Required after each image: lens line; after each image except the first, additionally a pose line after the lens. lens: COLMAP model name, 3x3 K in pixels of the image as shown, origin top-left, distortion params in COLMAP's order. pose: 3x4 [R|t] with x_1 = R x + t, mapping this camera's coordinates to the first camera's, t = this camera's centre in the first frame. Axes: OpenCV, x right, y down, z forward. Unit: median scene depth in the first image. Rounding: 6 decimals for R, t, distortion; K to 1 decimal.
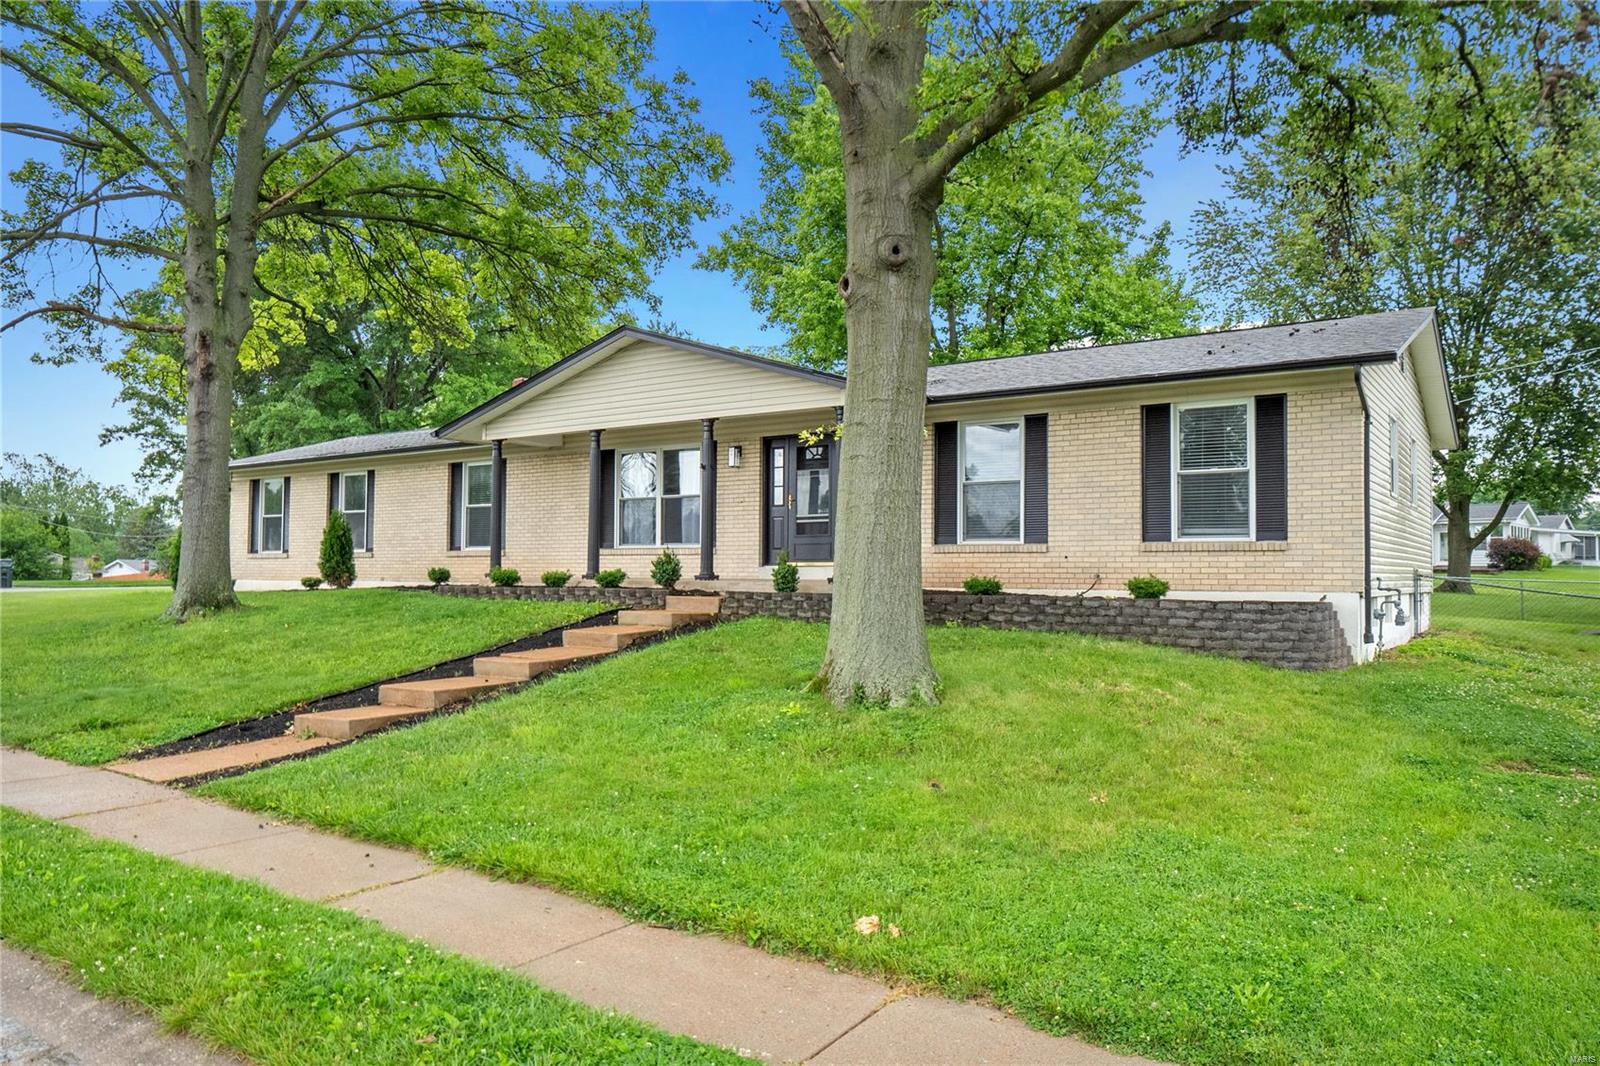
lens RADIAL K [[1048.4, 0, 802.9], [0, 1048.4, 532.9], [0, 0, 1]] dist [0.005771, 0.000392]
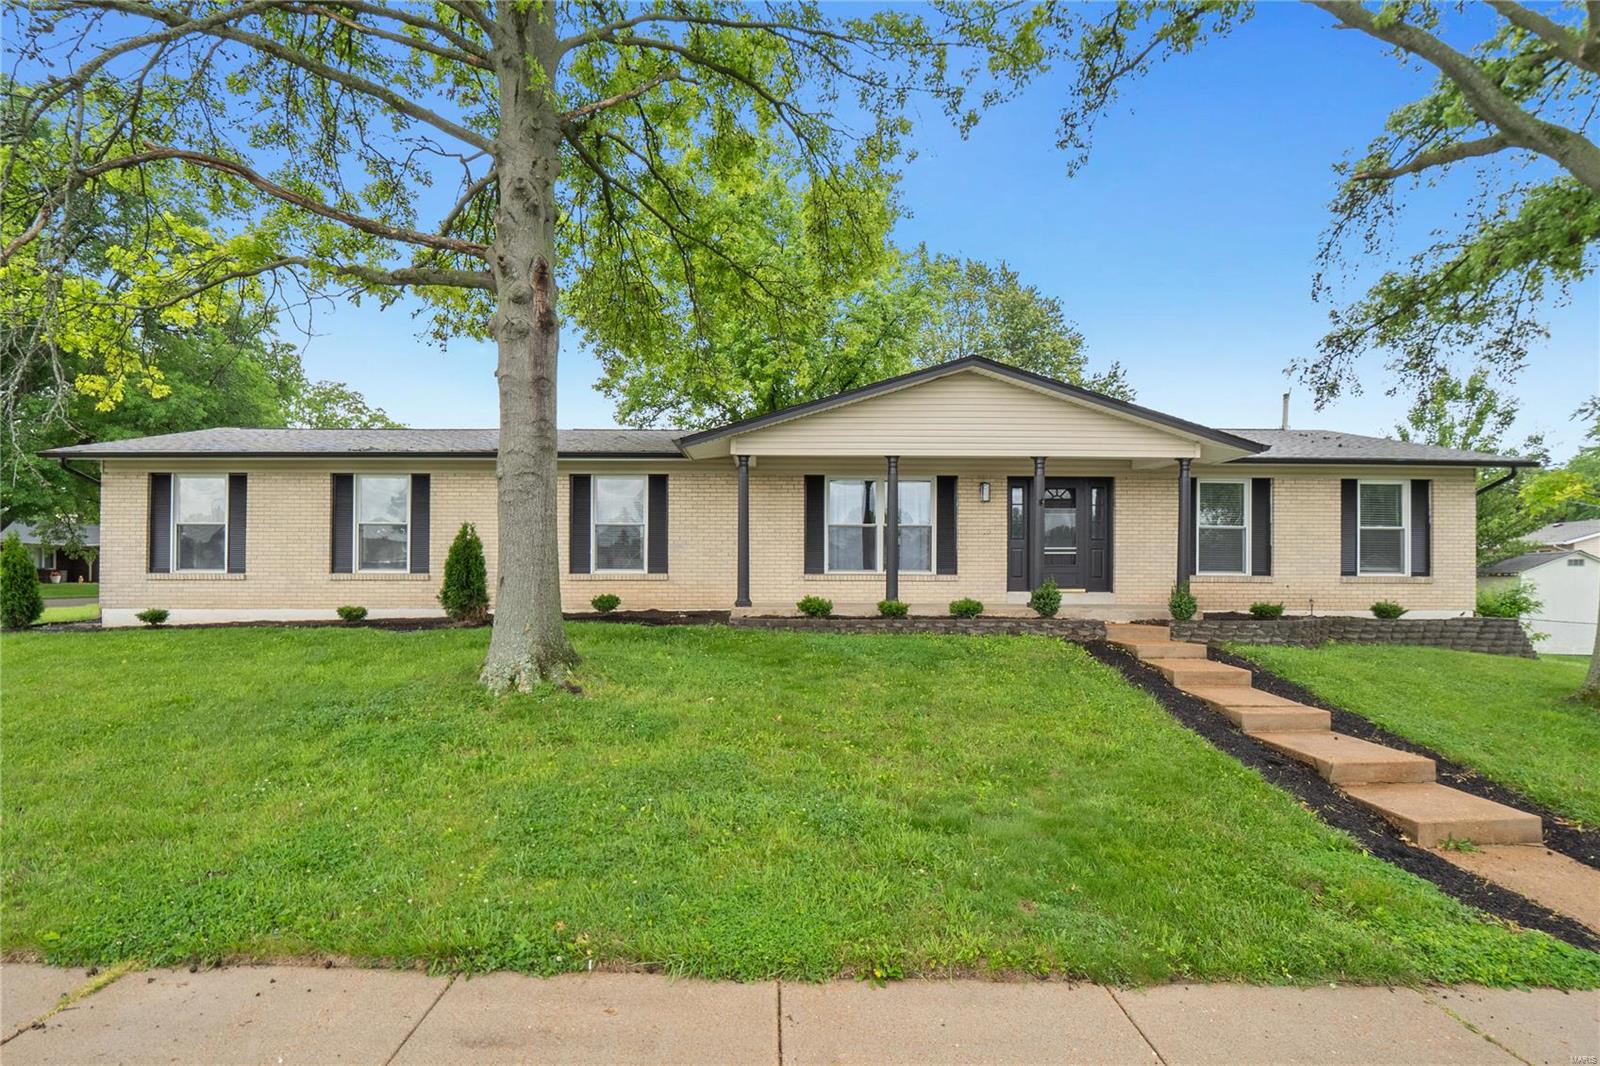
lens RADIAL K [[773.9, 0, 801.0], [0, 773.9, 595.2], [0, 0, 1]] dist [-0.019053, -0.000136]
pose [[0.837266, 0.000354, 0.546796, -0.626478], [-0.020916, 0.999289, 0.031380, 0.012193], [-0.546396, -0.037710, 0.836678, 0.406112]]
